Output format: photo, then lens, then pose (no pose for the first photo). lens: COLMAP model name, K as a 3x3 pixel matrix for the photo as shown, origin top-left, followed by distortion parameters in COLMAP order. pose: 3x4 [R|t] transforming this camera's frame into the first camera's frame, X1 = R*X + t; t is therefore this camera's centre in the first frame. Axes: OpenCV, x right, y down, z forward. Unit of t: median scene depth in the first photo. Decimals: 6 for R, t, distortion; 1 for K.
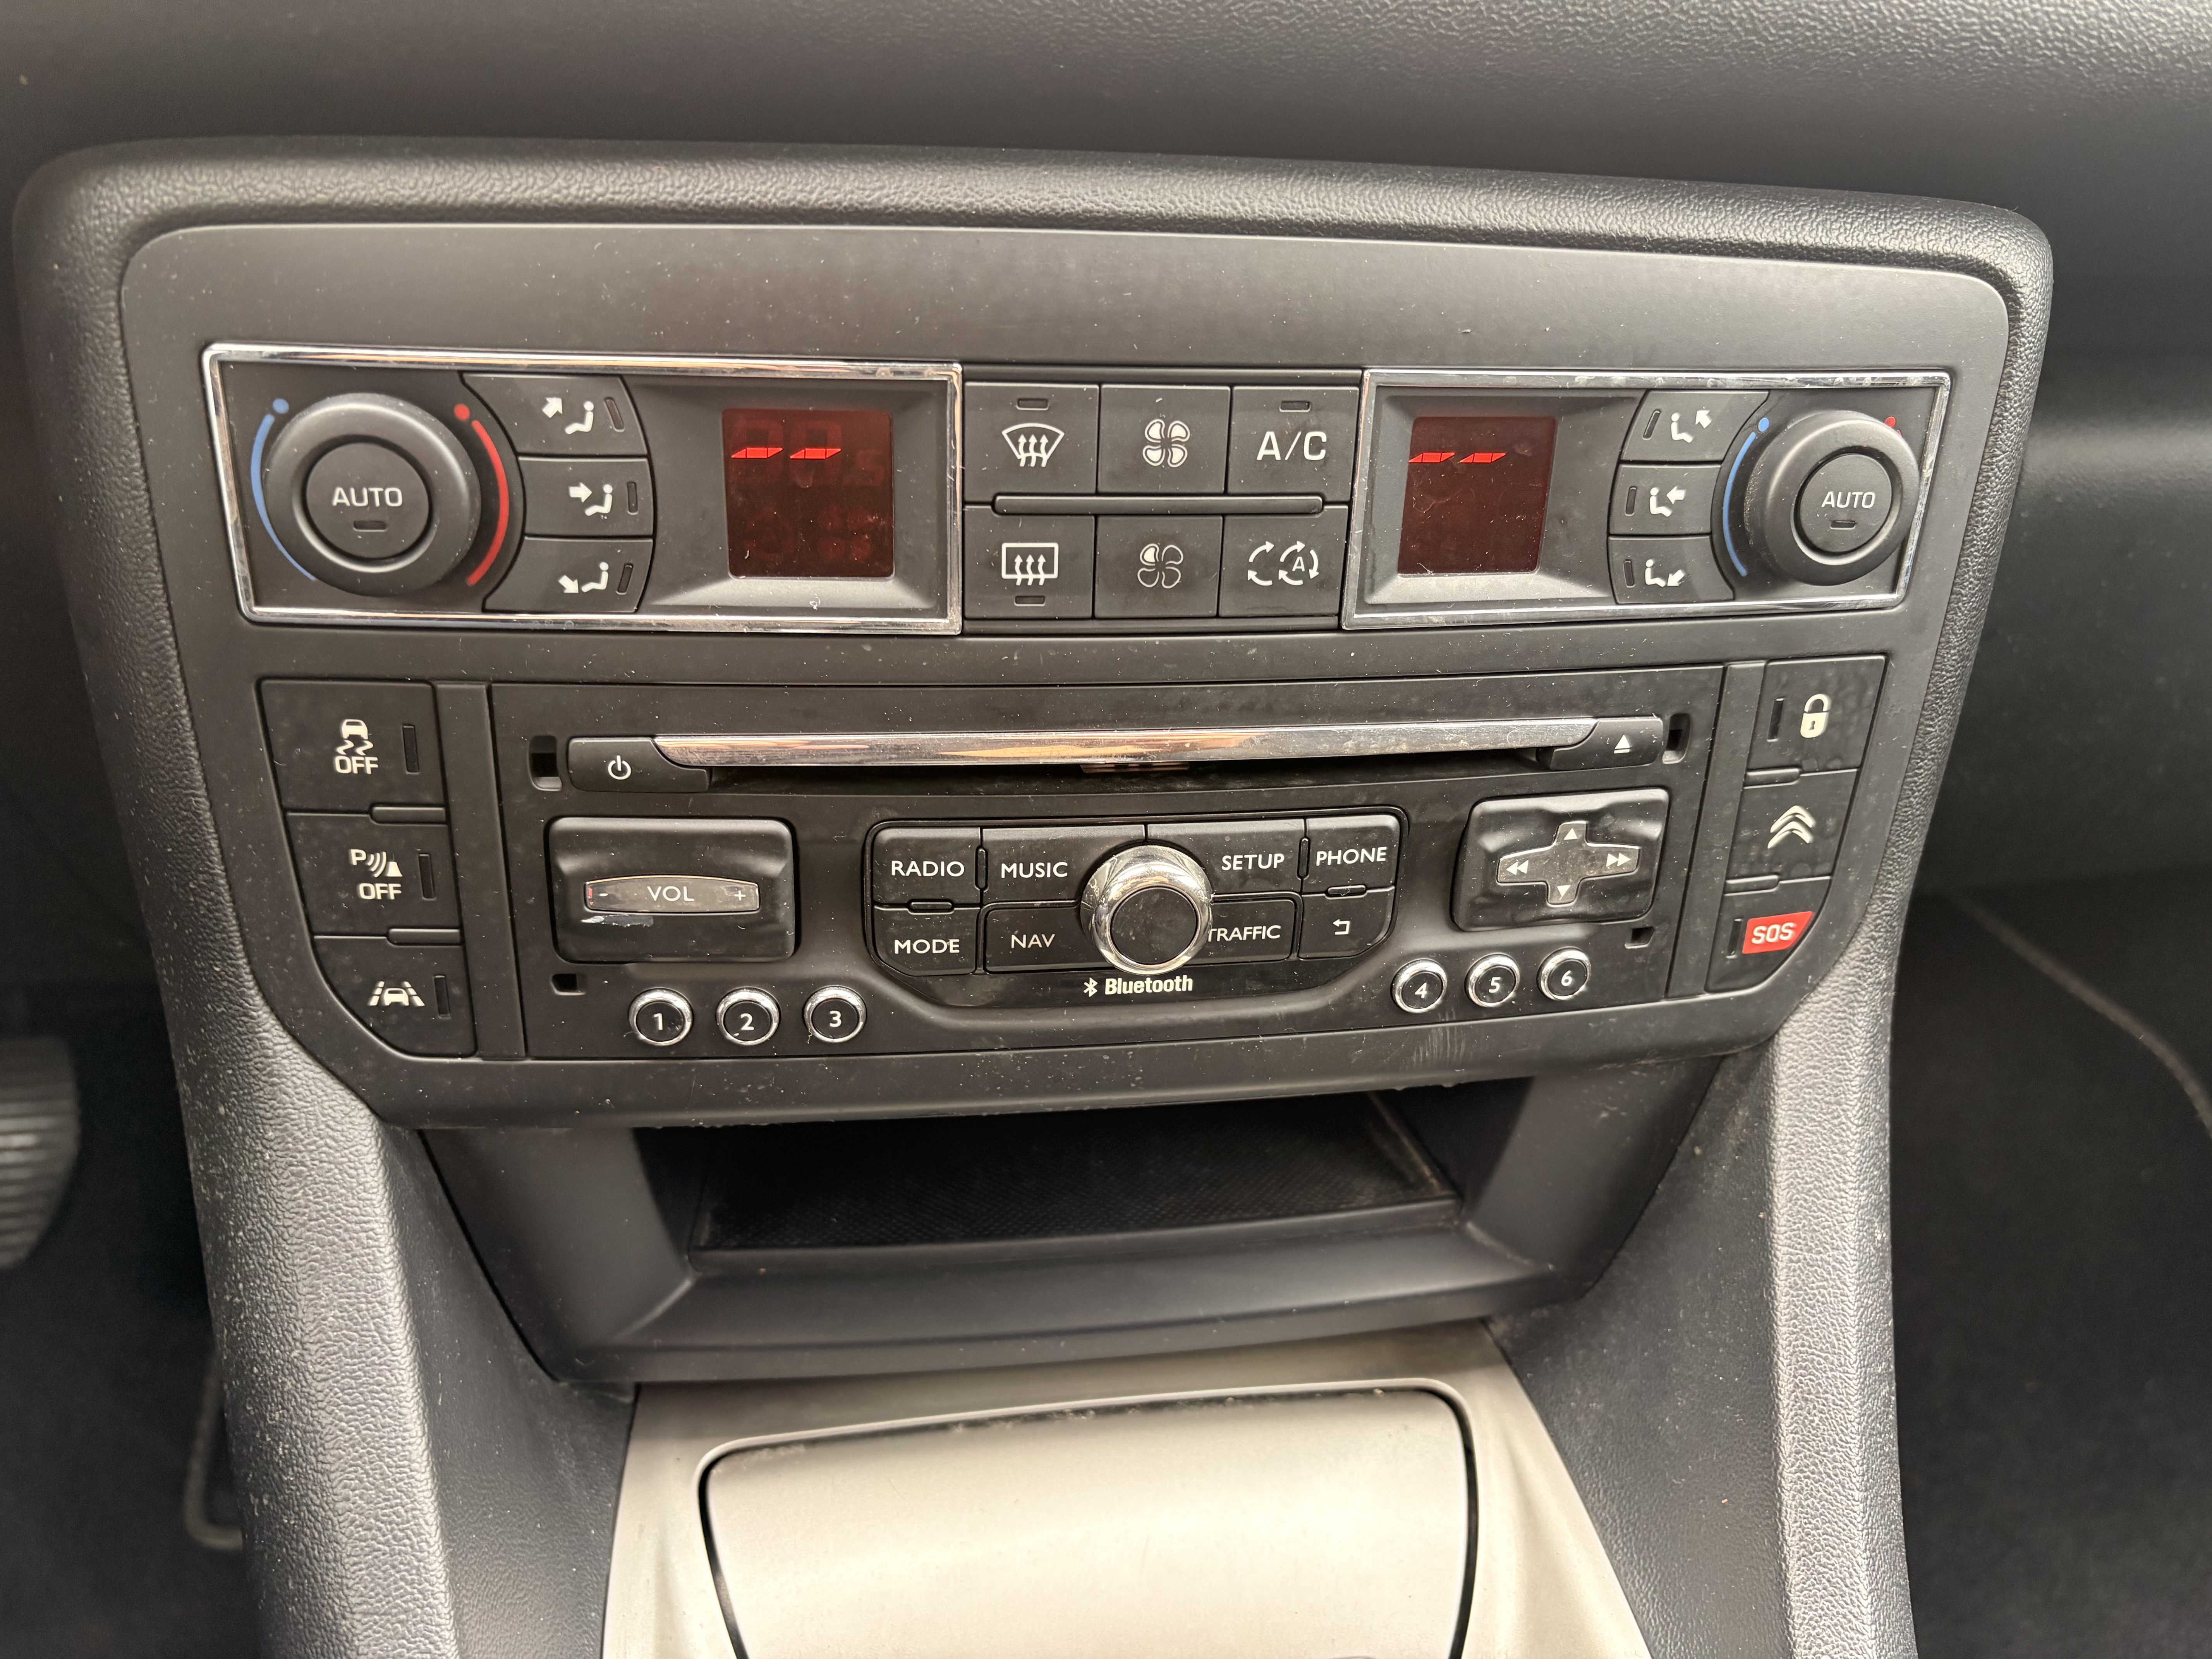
lens RADIAL K [[1704.4, 0, 1170.1], [0, 1704.4, 824.1], [0, 0, 1]] dist [0.021093, -0.036605]
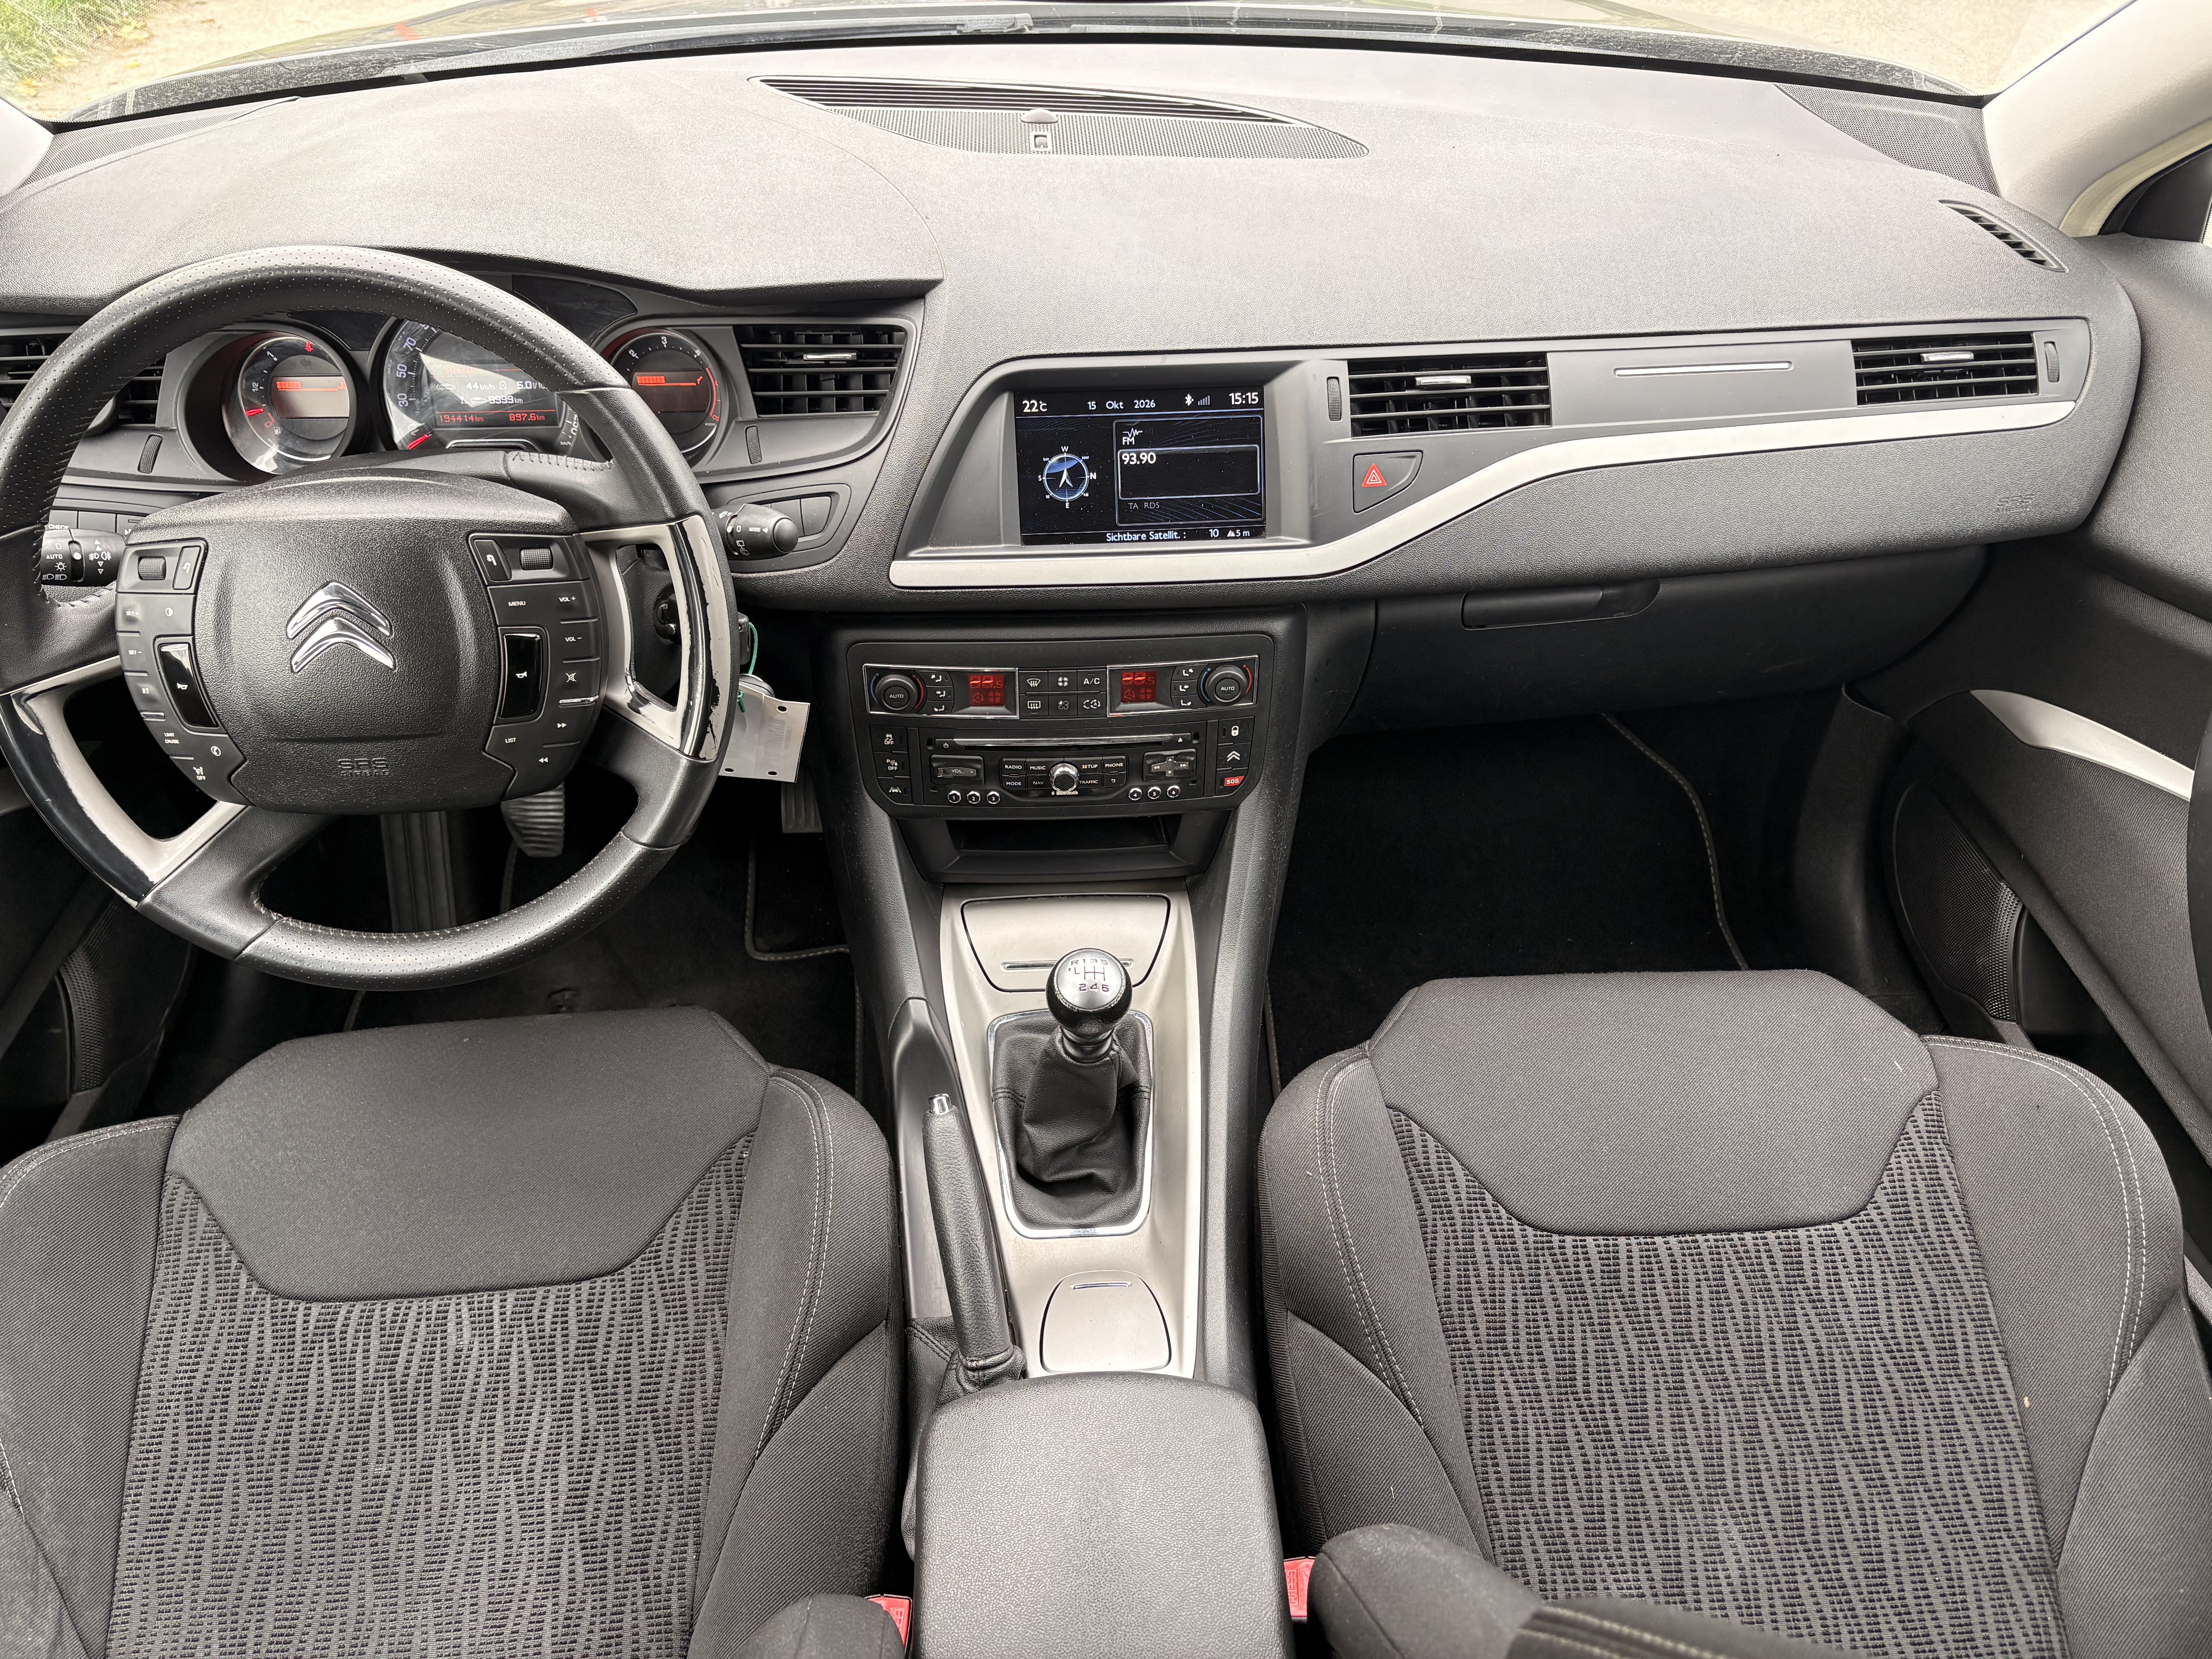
lens RADIAL K [[1704.4, 0, 1096.0], [0, 1704.4, 833.4], [0, 0, 1]] dist [0.021093, -0.036605]
pose [[0.988010, 0.038128, -0.149610, 0.703444], [-0.004107, 0.975174, 0.221400, -0.752592], [0.154337, -0.218131, 0.963638, -3.115811]]
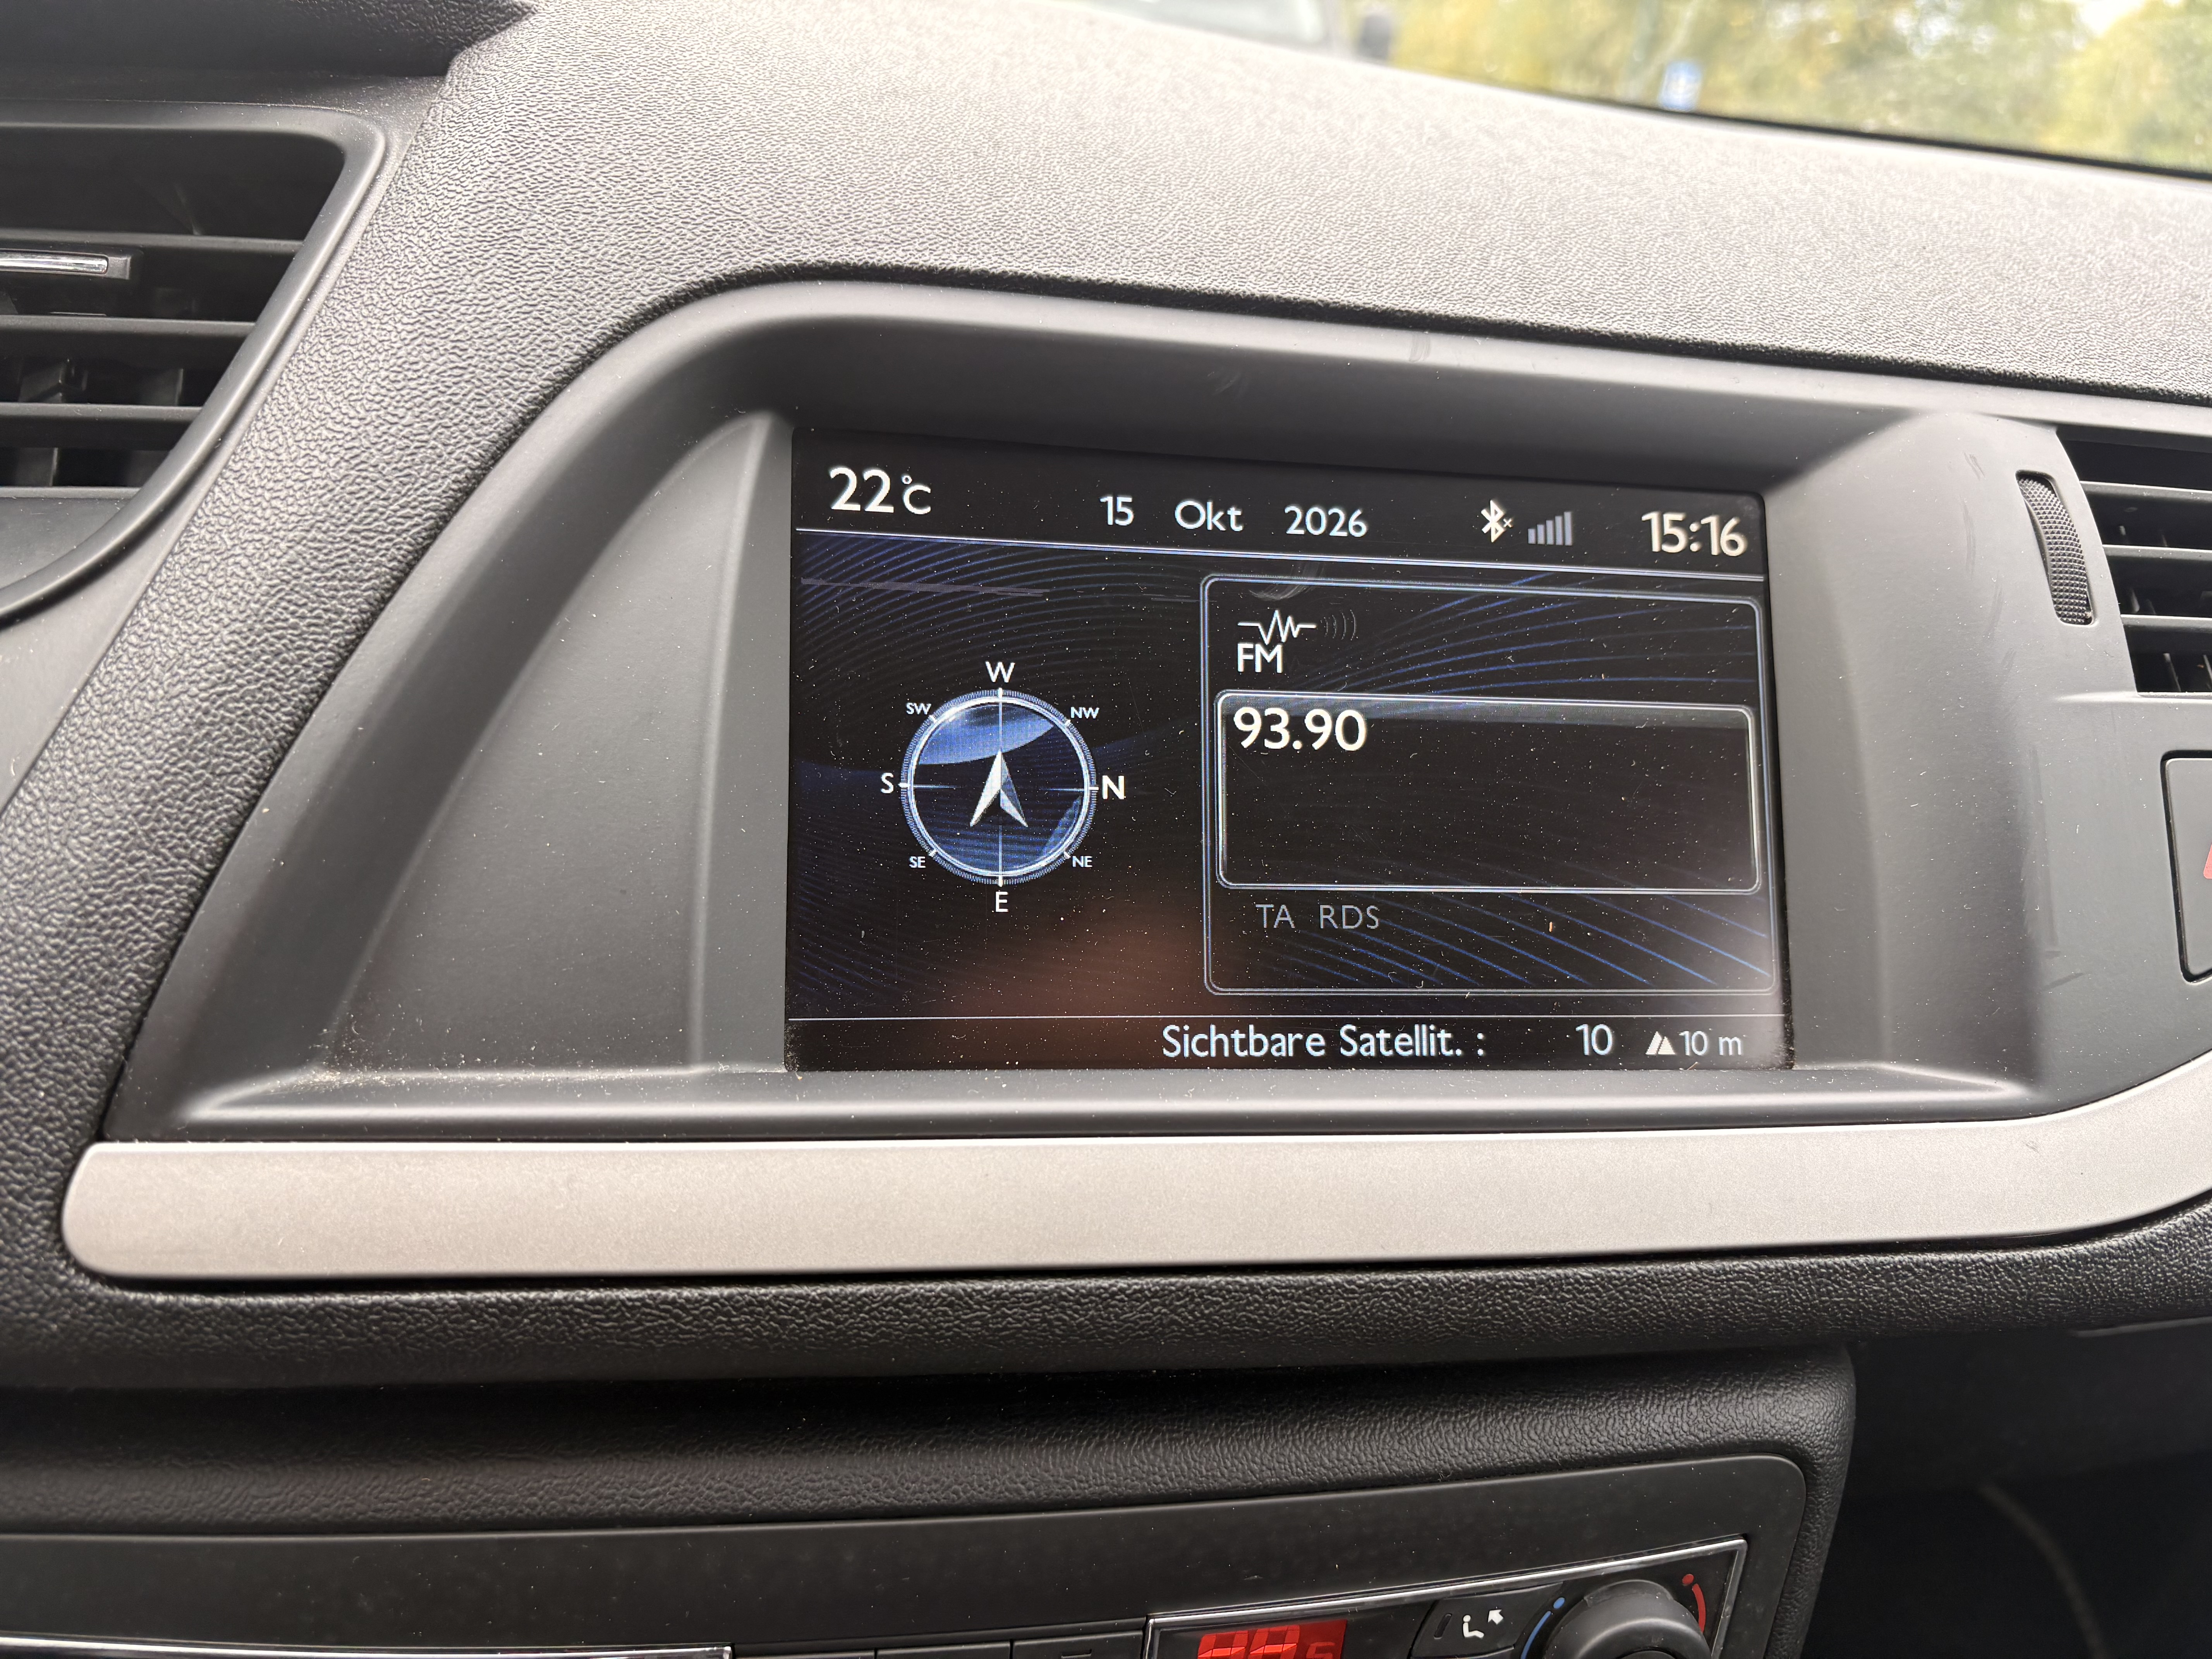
lens RADIAL K [[1704.4, 0, 1191.0], [0, 1704.4, 842.1], [0, 0, 1]] dist [0.021093, -0.036605]
pose [[0.997956, 0.052338, 0.036675, 0.070848], [-0.051039, 0.998065, -0.035517, -0.620889], [-0.038463, 0.033572, 0.998696, -0.007894]]
